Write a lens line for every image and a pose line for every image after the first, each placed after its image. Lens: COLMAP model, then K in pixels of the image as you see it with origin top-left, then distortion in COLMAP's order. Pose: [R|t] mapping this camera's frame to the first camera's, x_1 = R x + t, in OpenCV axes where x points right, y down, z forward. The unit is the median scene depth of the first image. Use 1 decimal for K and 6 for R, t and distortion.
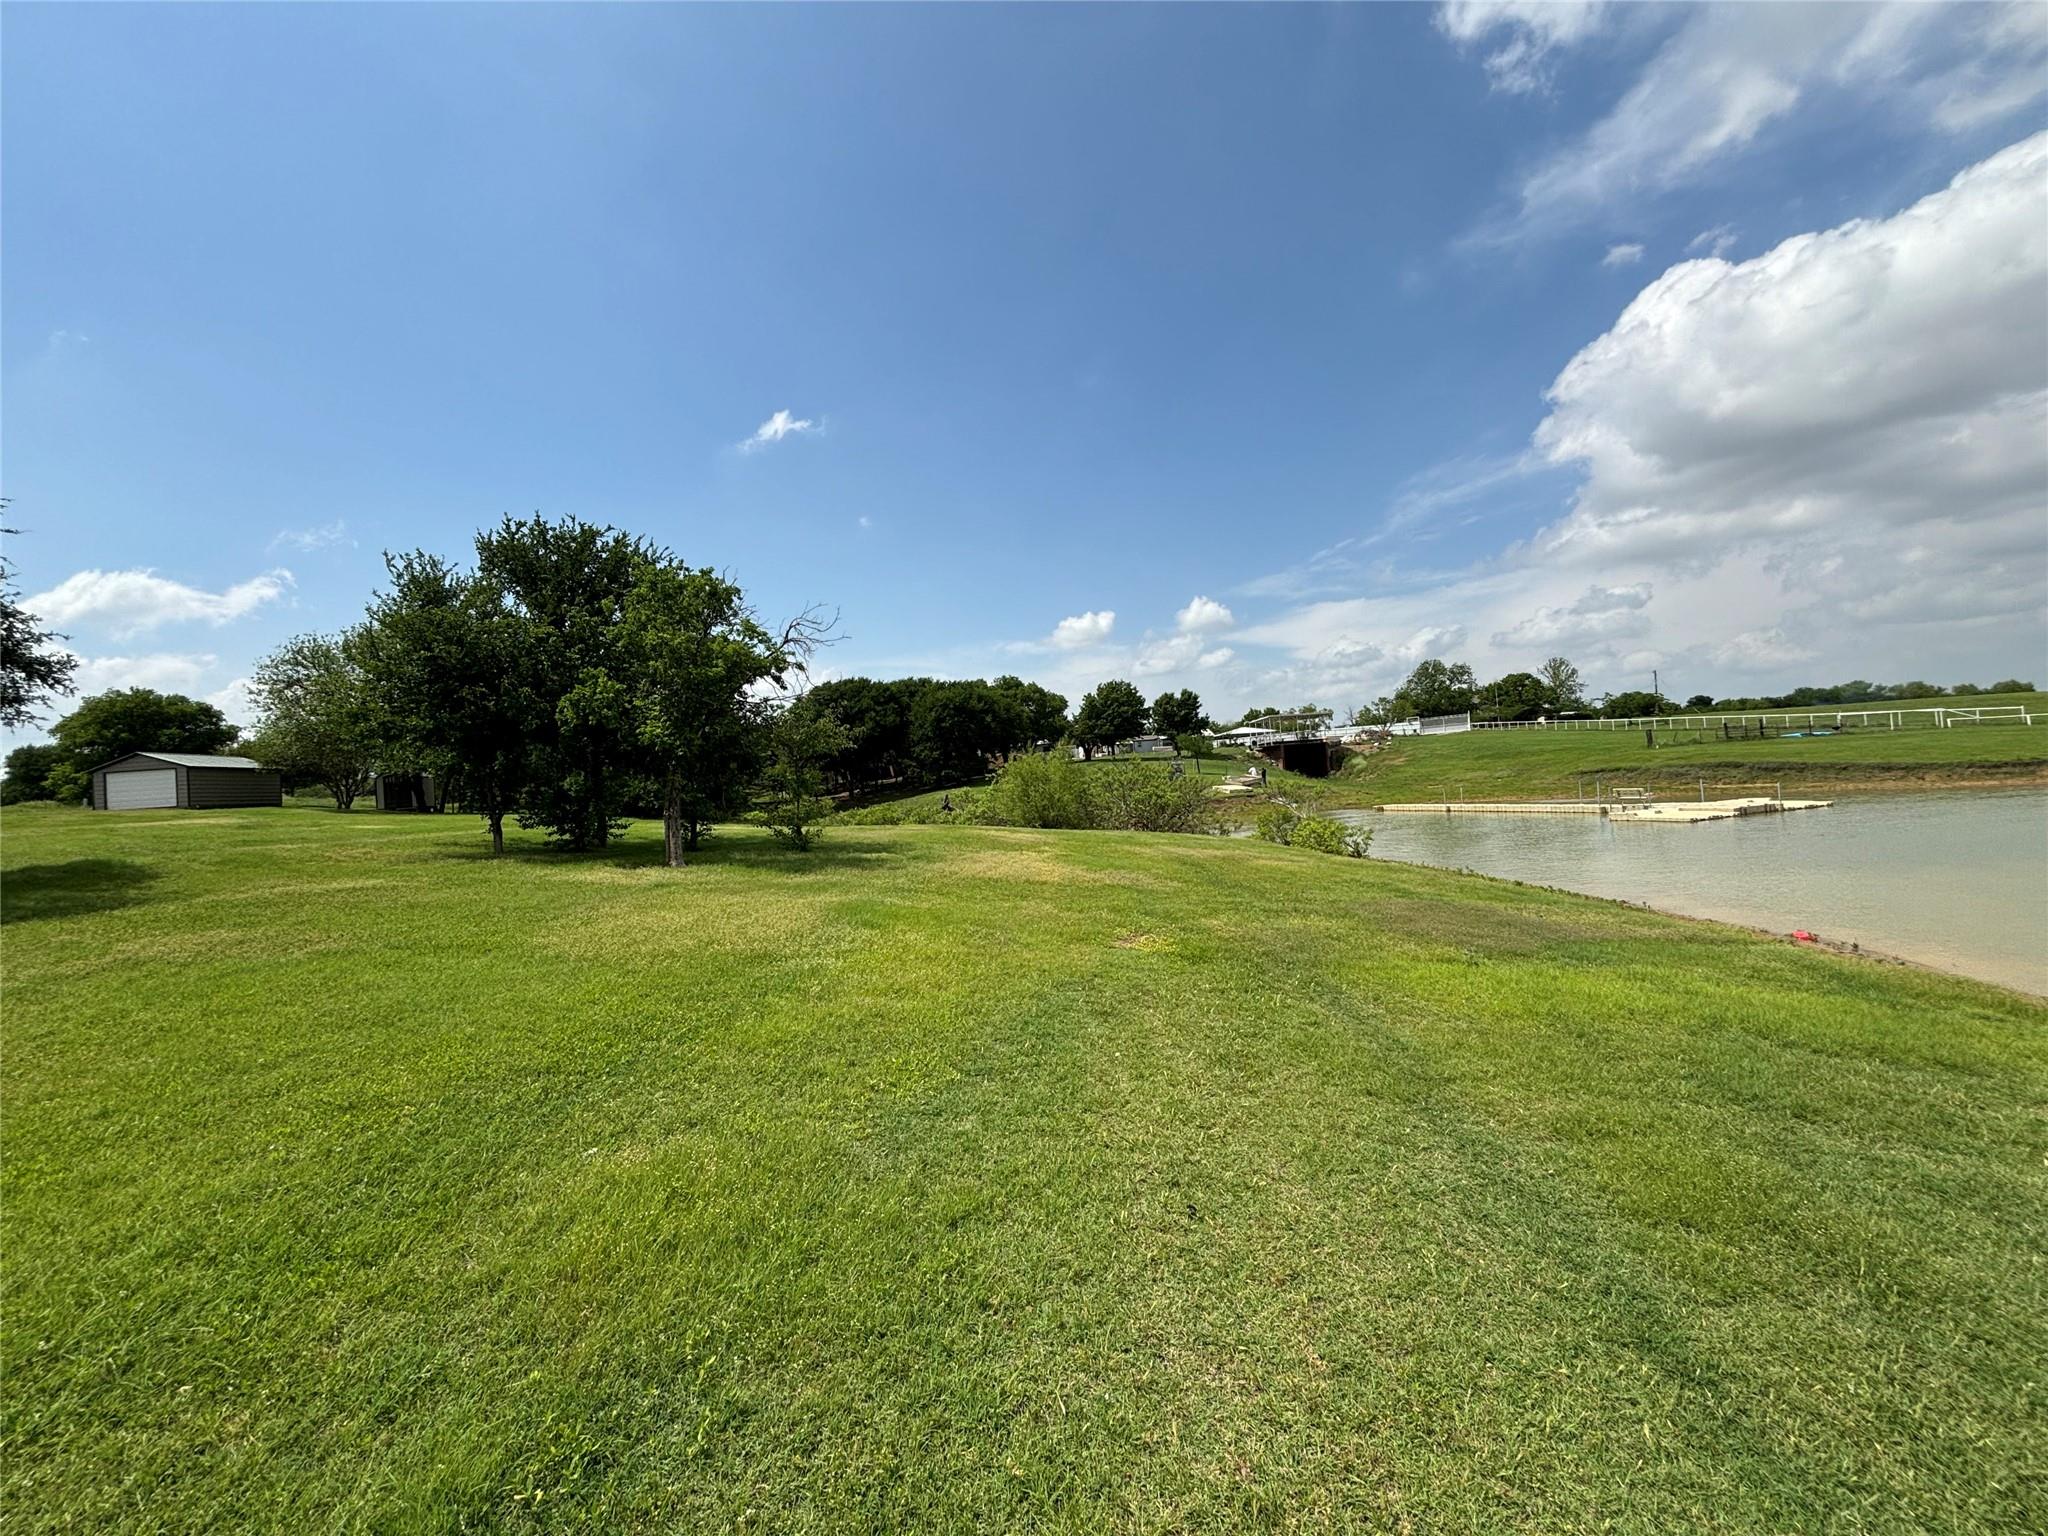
lens RADIAL K [[822.8, 0, 1024.0], [0, 822.8, 773.2], [0, 0, 1]] dist [0.006558, -0.000254]
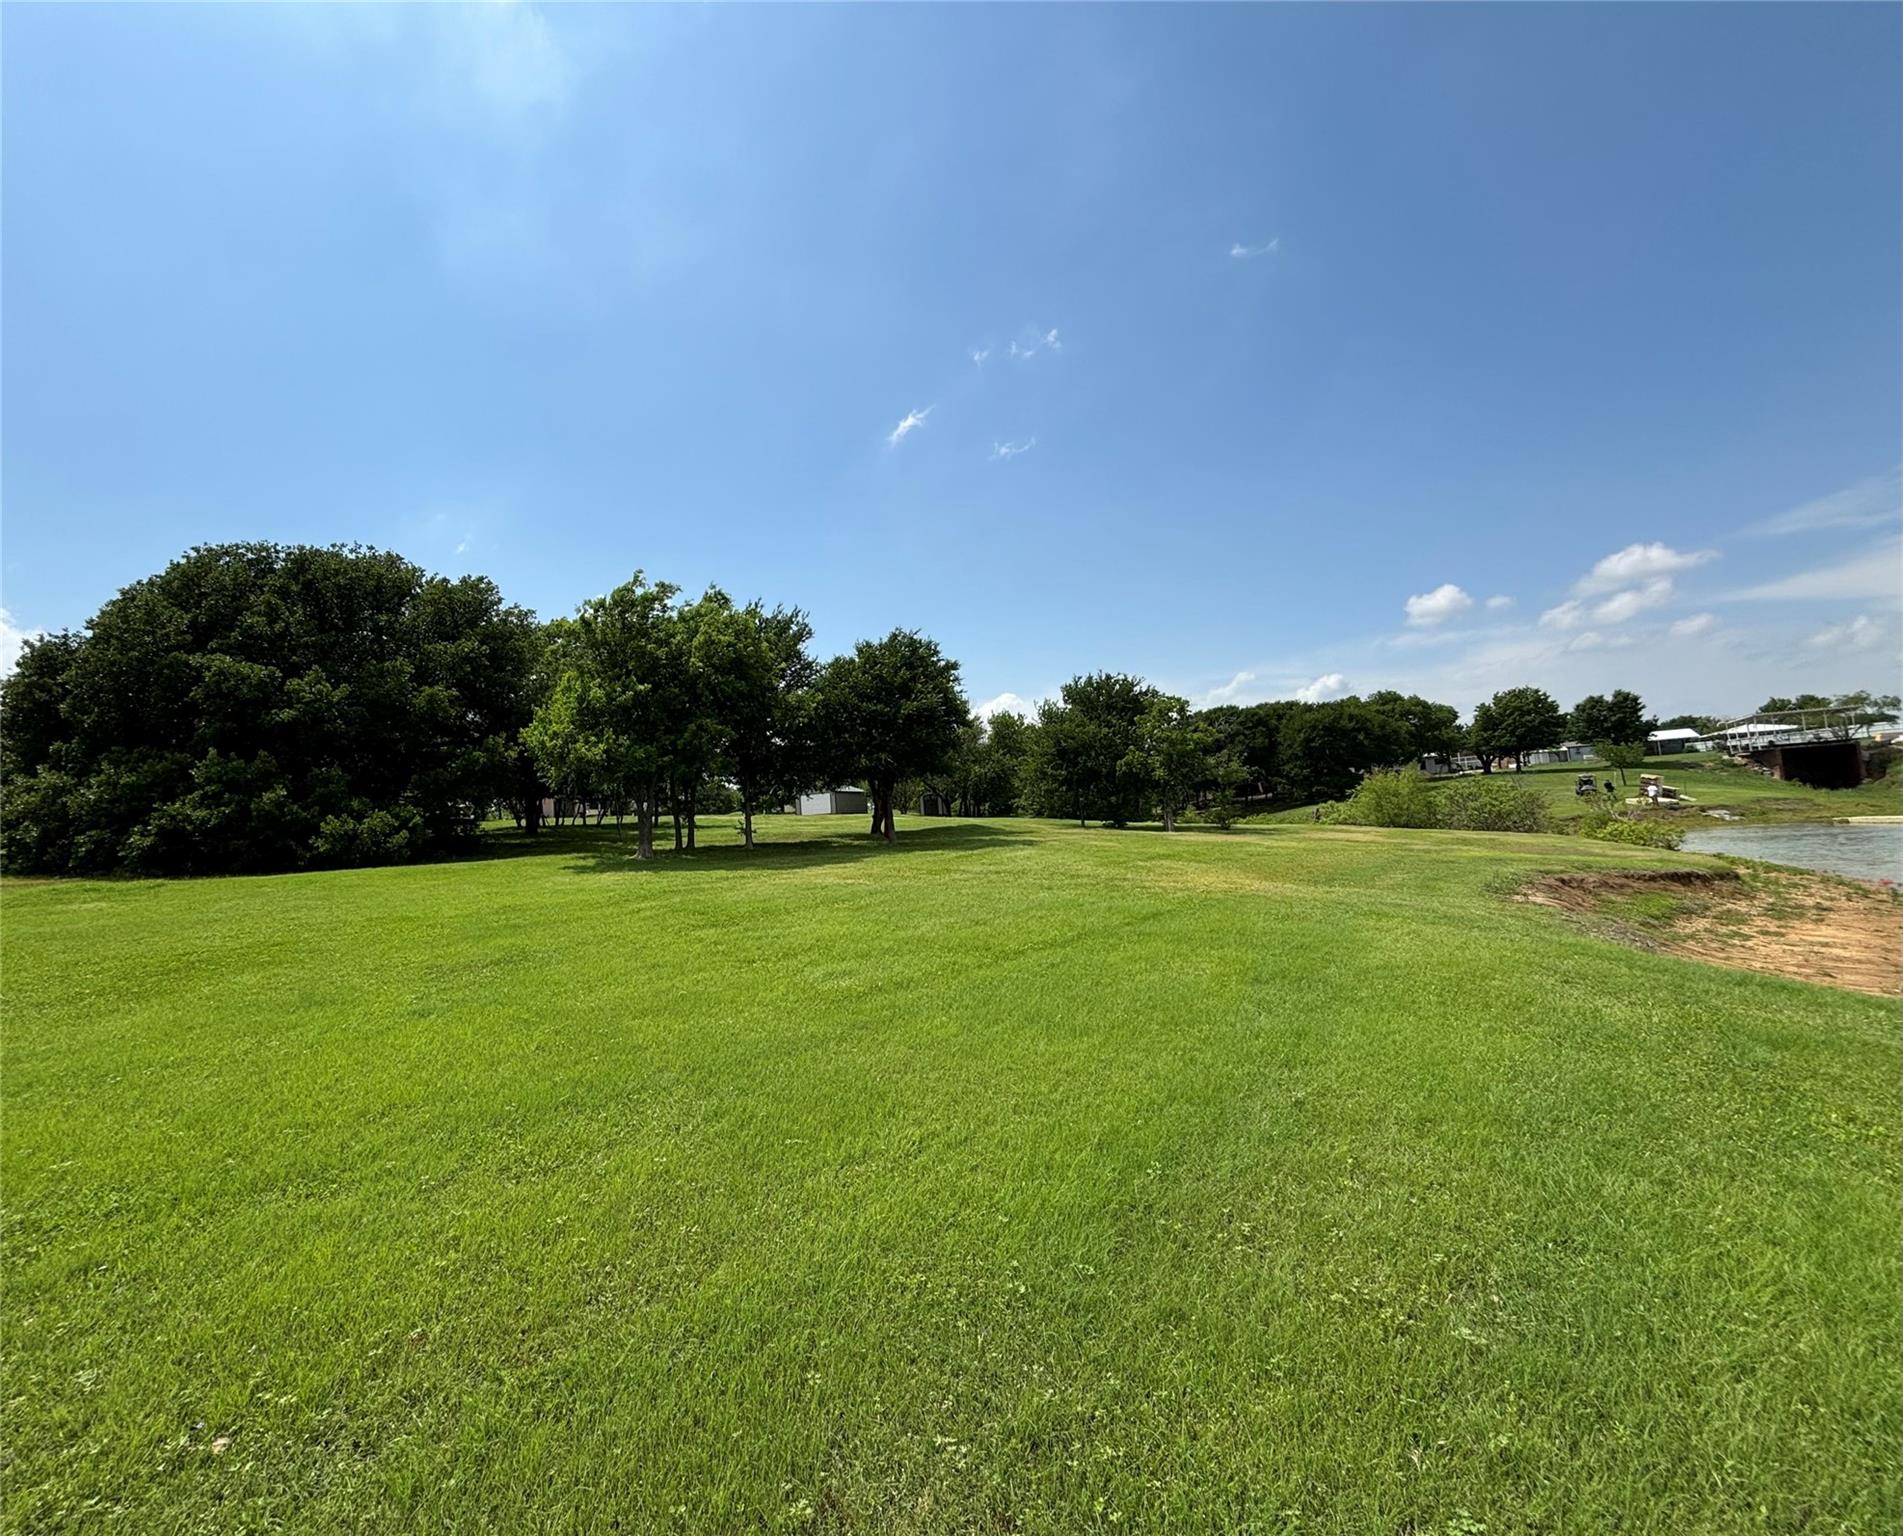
lens RADIAL K [[783.0, 0, 899.8], [0, 783.0, 742.4], [0, 0, 1]] dist [-0.000005, 0.000090]
pose [[0.831923, -0.047282, -0.552873, 0.016637], [0.012949, 0.997746, -0.065844, -0.000715], [0.554740, 0.047618, 0.830660, -0.133776]]
